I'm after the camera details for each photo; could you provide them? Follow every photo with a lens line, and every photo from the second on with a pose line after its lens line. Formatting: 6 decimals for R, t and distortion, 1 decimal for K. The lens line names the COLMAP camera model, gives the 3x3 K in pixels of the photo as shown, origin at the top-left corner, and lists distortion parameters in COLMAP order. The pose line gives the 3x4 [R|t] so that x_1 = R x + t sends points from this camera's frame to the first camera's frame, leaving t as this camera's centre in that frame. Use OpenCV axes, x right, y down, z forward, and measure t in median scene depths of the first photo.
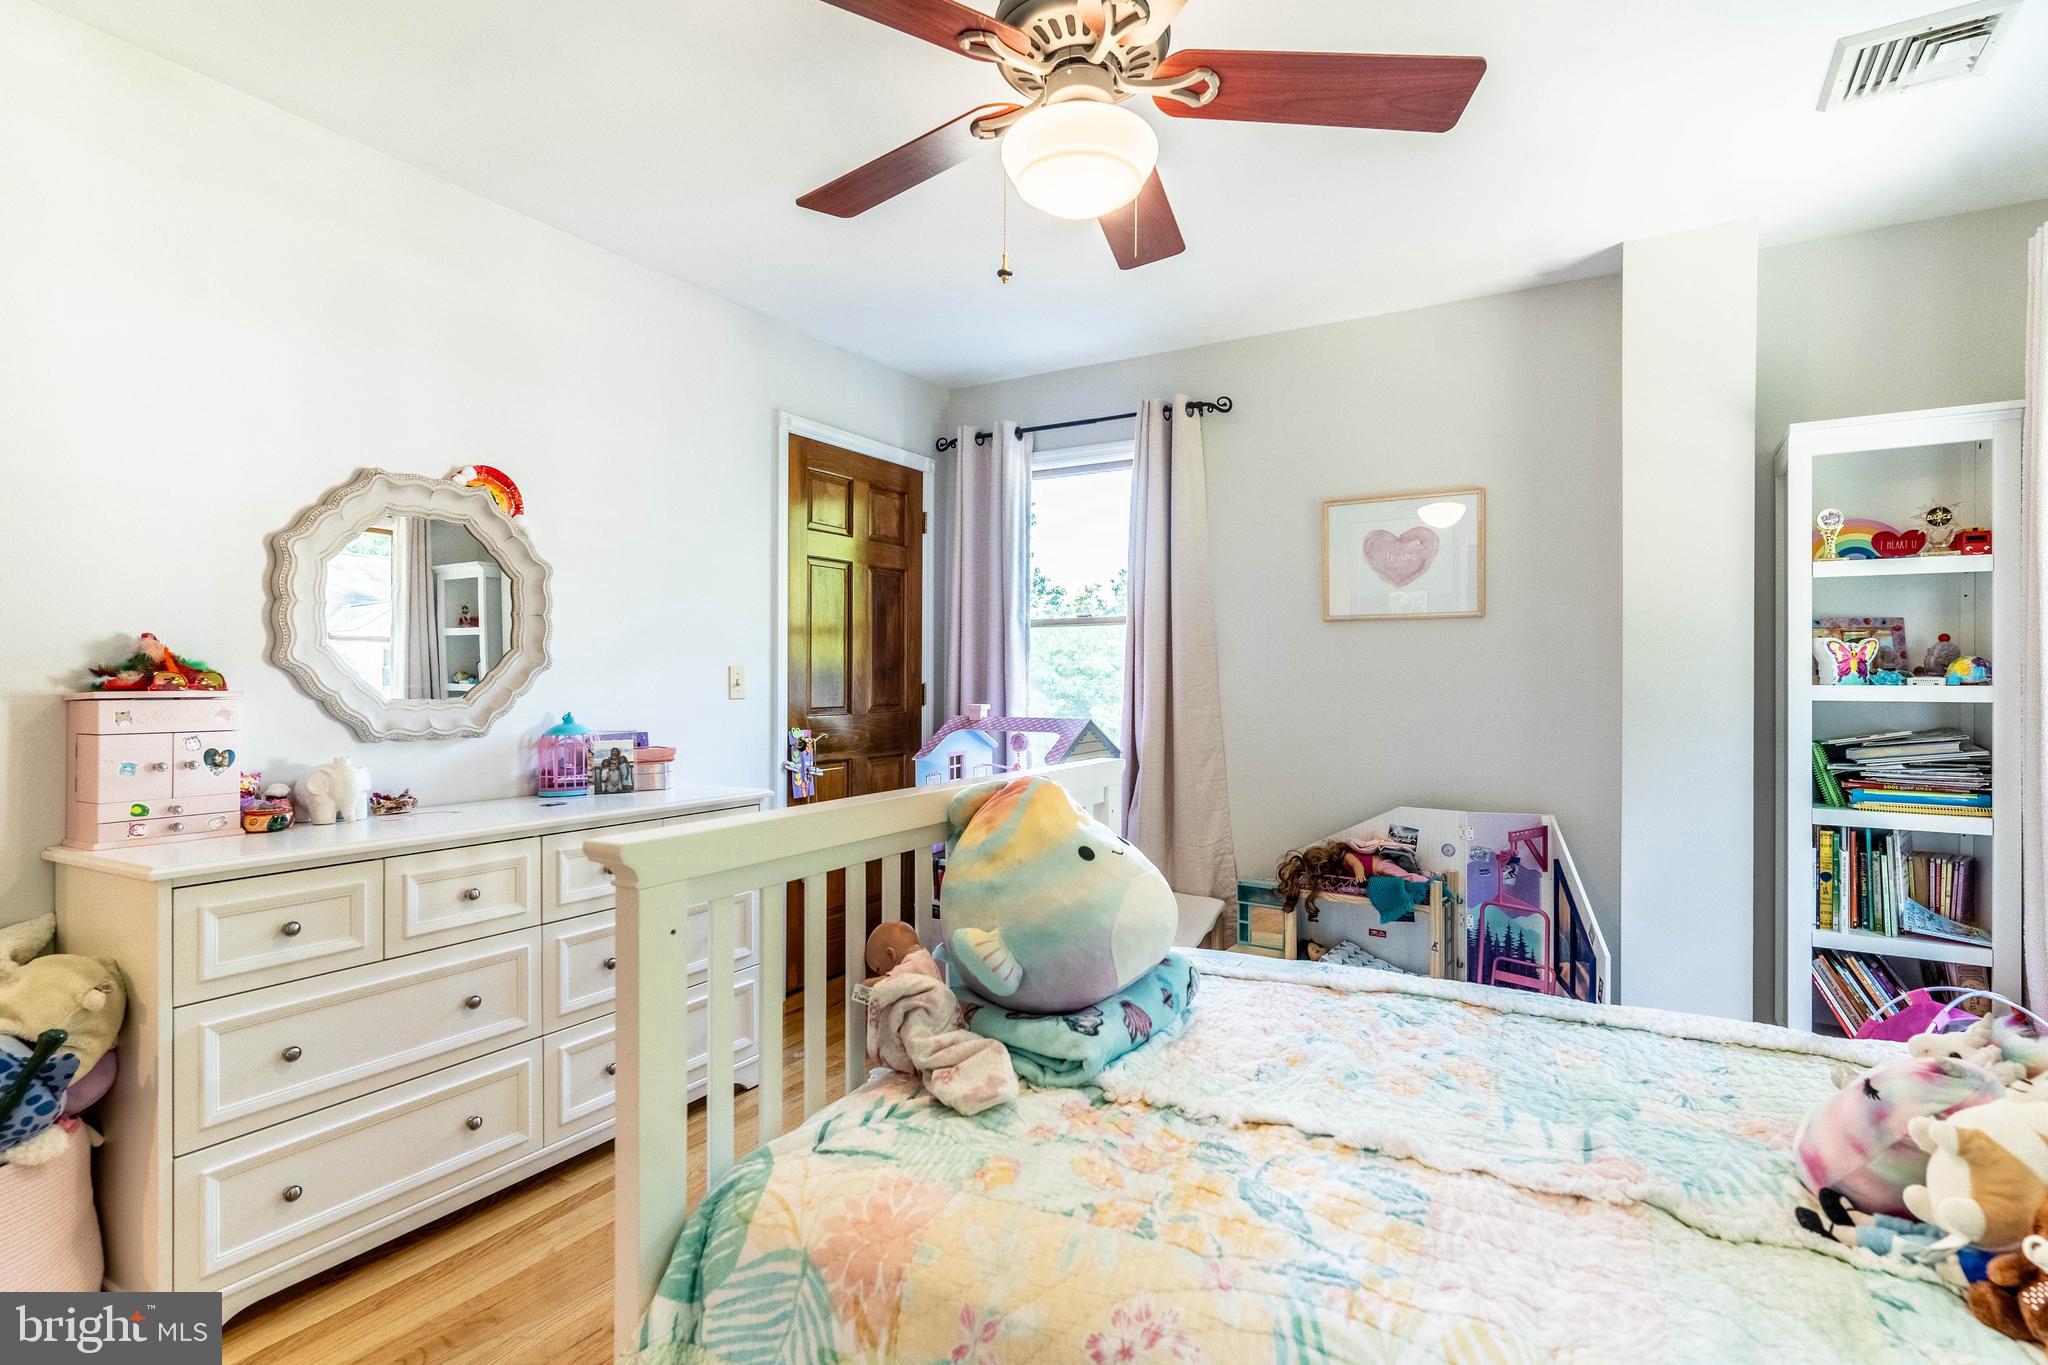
lens RADIAL K [[1005.9, 0, 1030.9], [0, 1005.9, 674.2], [0, 0, 1]] dist [0.002216, 0.000213]
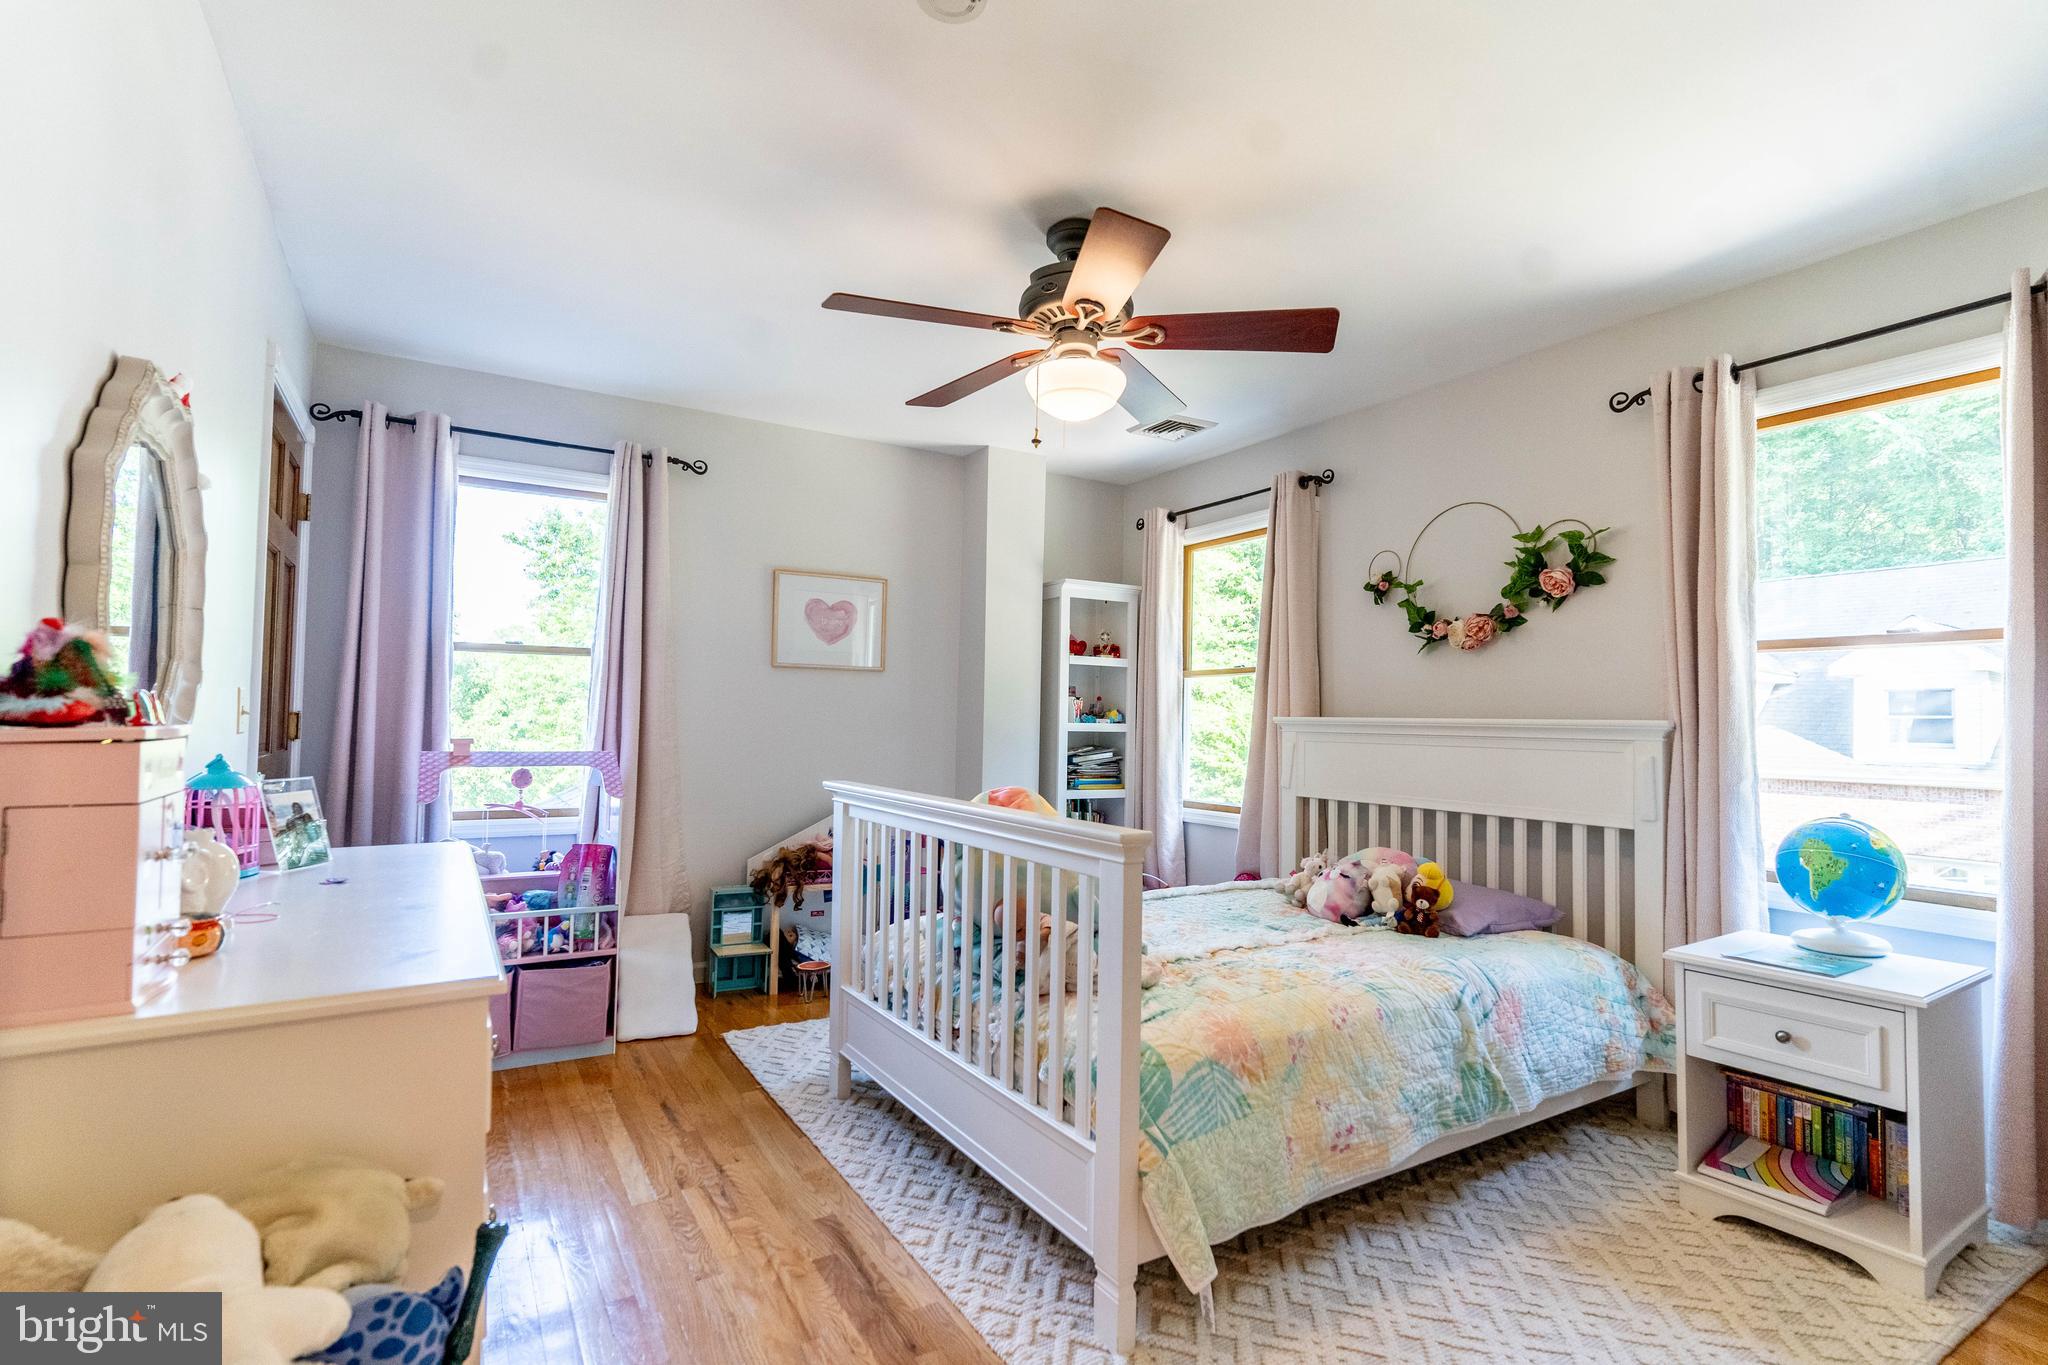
lens RADIAL K [[1005.9, 0, 1030.9], [0, 1005.9, 674.2], [0, 0, 1]] dist [0.002216, 0.000213]
pose [[0.460661, 0.047183, 0.886321, -0.870610], [-0.022096, 0.998886, -0.041691, 0.000625], [-0.887301, -0.000379, 0.461190, 0.219711]]
